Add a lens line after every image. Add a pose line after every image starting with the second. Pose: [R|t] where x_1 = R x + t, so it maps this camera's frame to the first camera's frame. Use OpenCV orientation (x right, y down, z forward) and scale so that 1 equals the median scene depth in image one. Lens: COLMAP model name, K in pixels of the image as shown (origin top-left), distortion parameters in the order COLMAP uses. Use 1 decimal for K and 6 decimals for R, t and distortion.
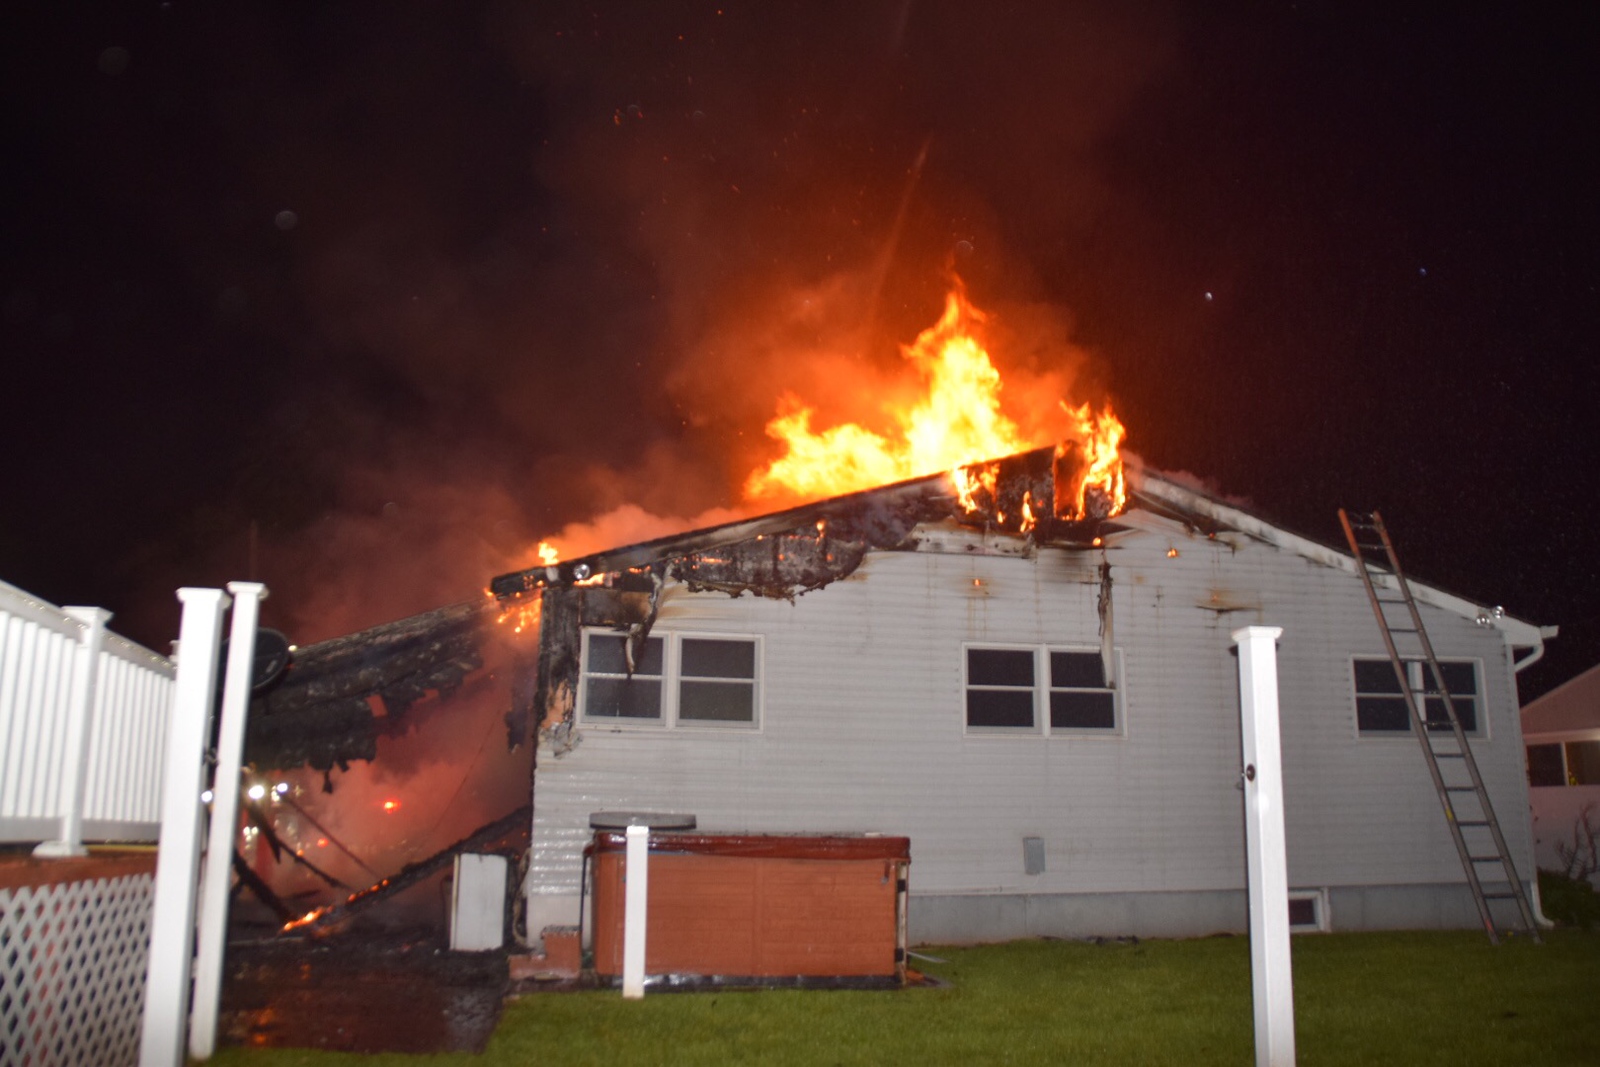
lens RADIAL K [[1324.6, 0, 800.0], [0, 1324.6, 533.5], [0, 0, 1]] dist [-0.143011, 0.004666]
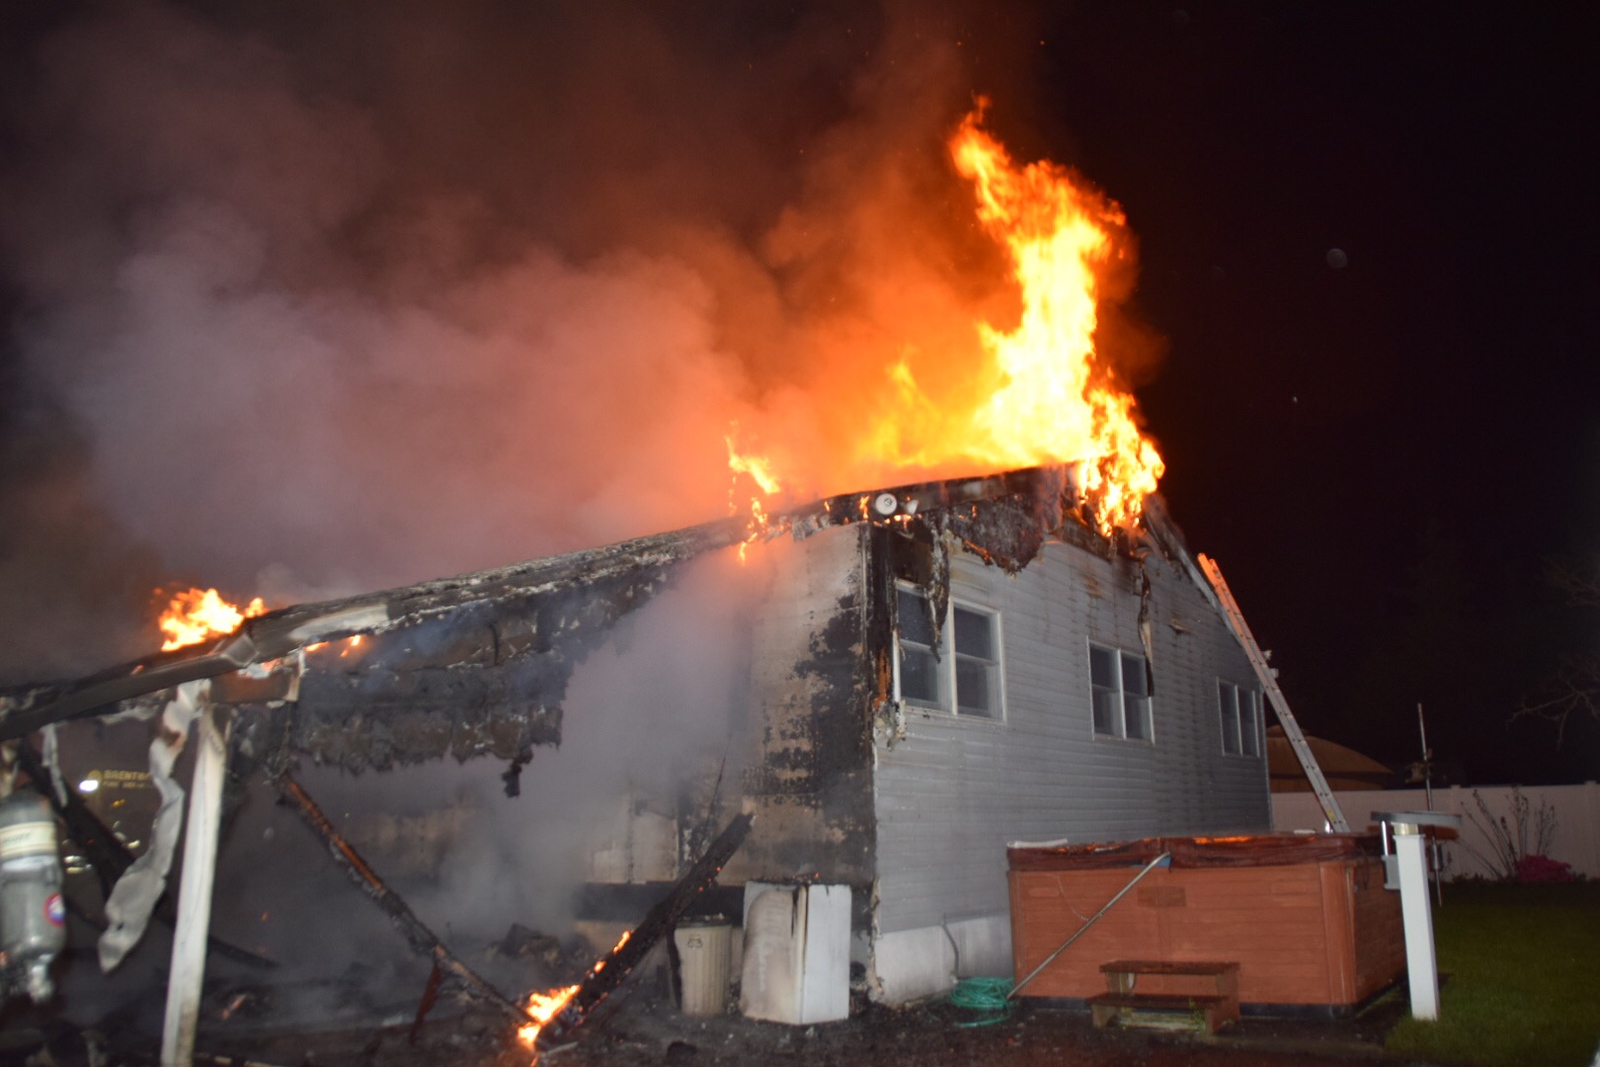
lens RADIAL K [[1324.6, 0, 800.0], [0, 1324.6, 533.5], [0, 0, 1]] dist [-0.143011, 0.004666]
pose [[0.636390, 0.153366, 0.755968, -0.737754], [-0.163672, 0.984567, -0.061960, 0.096667], [-0.753804, -0.084300, 0.651670, 0.516005]]
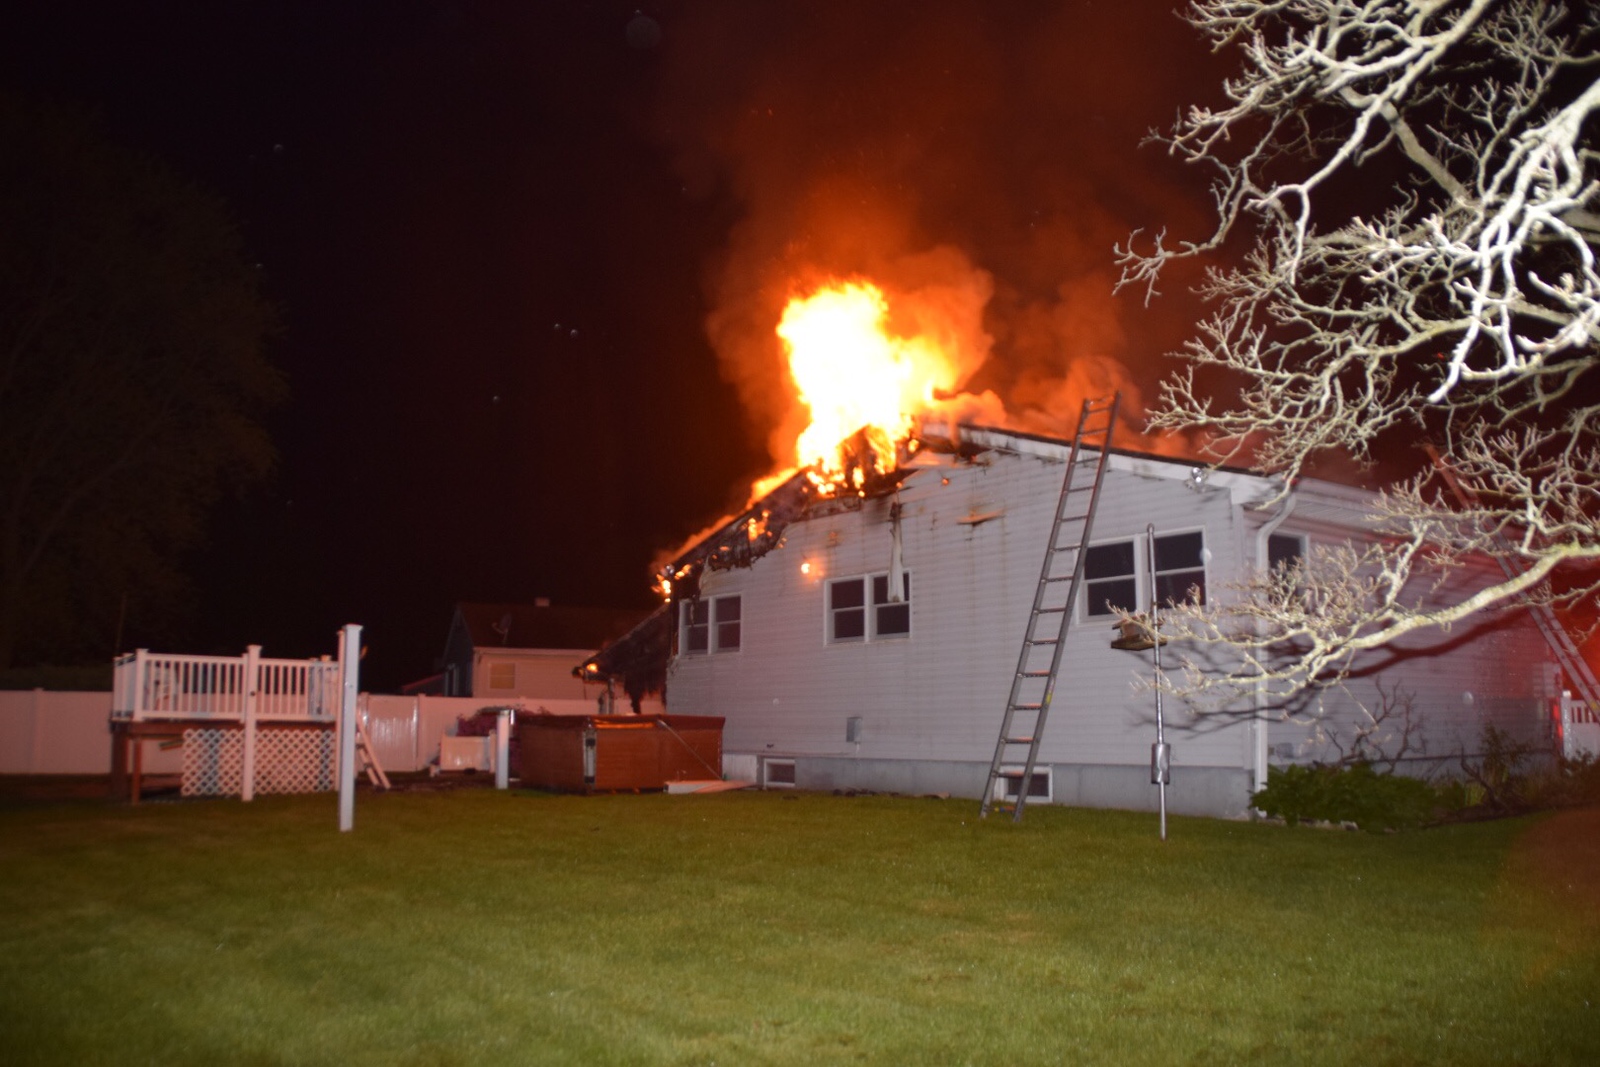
lens RADIAL K [[1324.6, 0, 800.0], [0, 1324.6, 533.5], [0, 0, 1]] dist [-0.143011, 0.004666]
pose [[0.424442, -0.132560, -0.895699, 1.368755], [0.223952, 0.973859, -0.038004, 0.081048], [0.877323, -0.184463, 0.443033, 0.355294]]
